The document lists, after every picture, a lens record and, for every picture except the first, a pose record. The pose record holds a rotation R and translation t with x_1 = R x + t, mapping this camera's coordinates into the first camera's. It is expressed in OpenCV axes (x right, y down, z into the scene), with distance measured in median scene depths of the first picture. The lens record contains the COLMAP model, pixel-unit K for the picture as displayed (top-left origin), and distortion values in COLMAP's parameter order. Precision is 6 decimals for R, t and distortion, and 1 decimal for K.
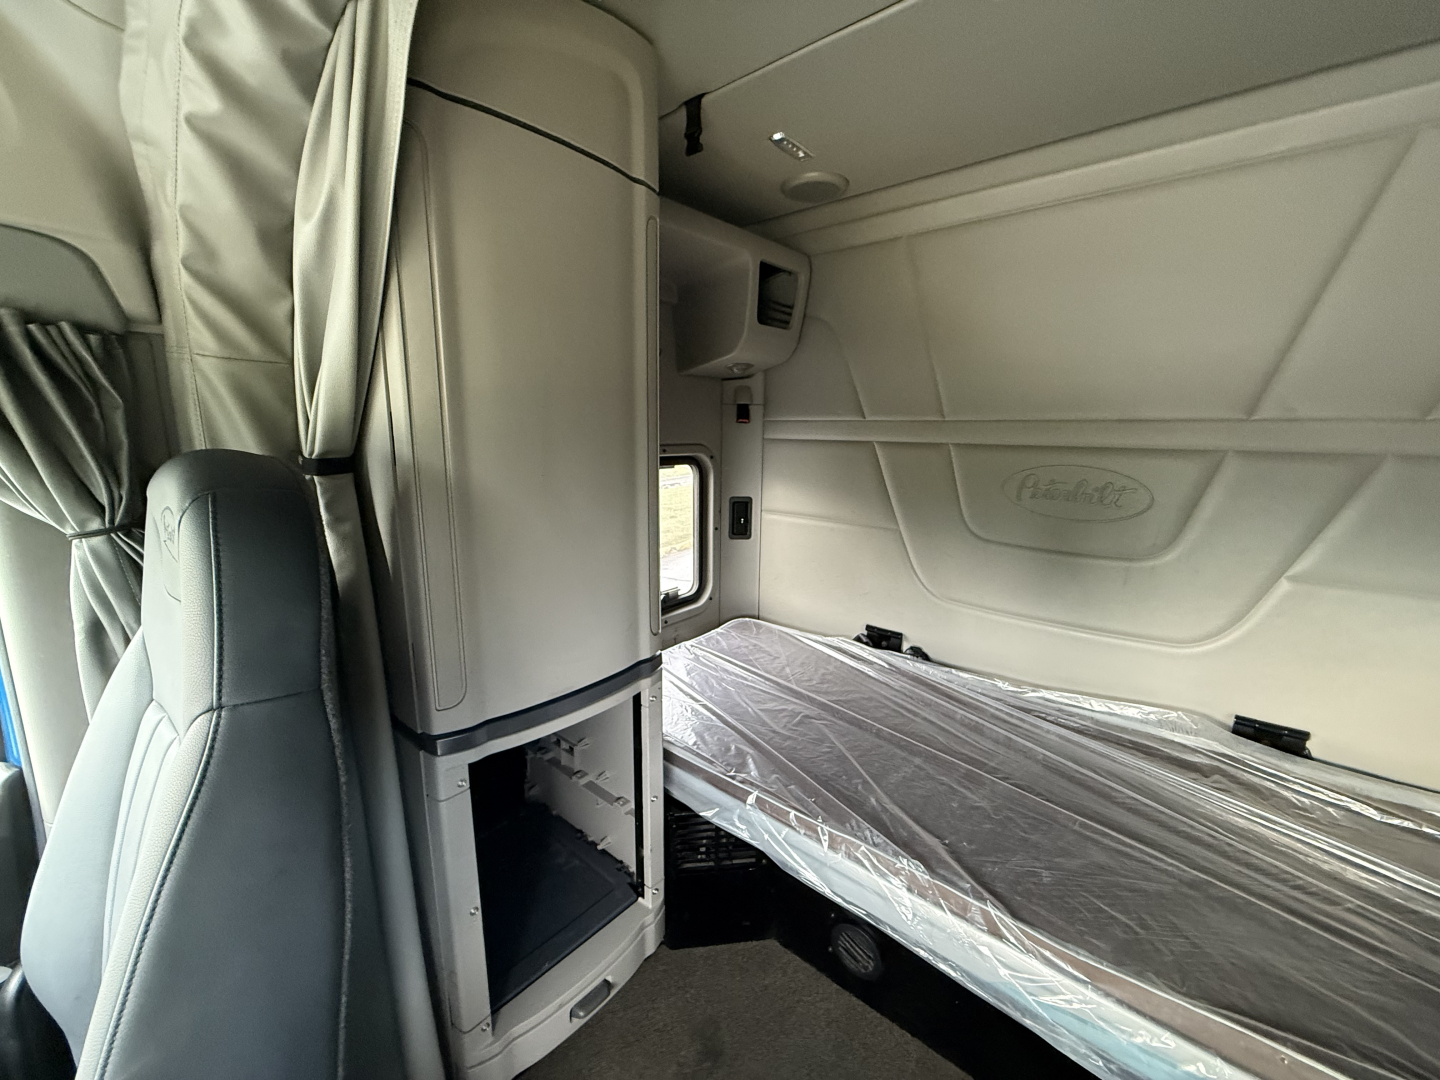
lens RADIAL K [[582.9, 0, 718.9], [0, 582.9, 539.7], [0, 0, 1]] dist [0.003652, 0.000274]
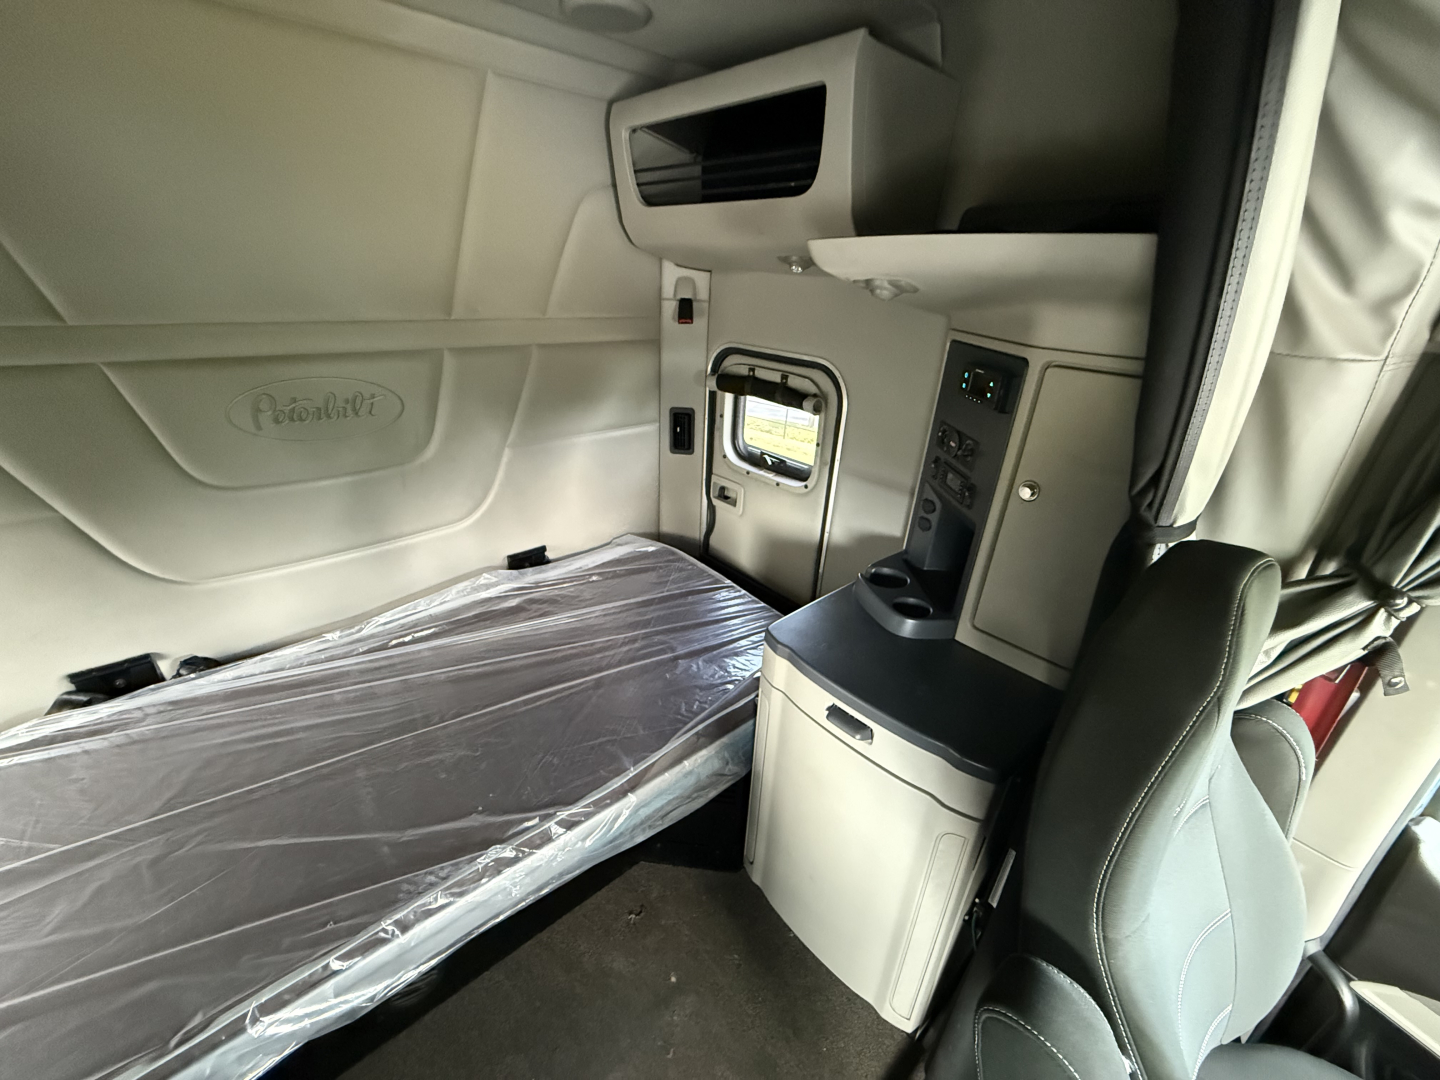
lens RADIAL K [[582.9, 0, 718.2], [0, 582.9, 534.1], [0, 0, 1]] dist [0.003652, 0.000274]
pose [[0.138203, -0.411700, 0.900779, -0.197083], [0.139833, 0.908507, 0.393778, -0.186663], [-0.980483, 0.071538, 0.183128, 0.290825]]
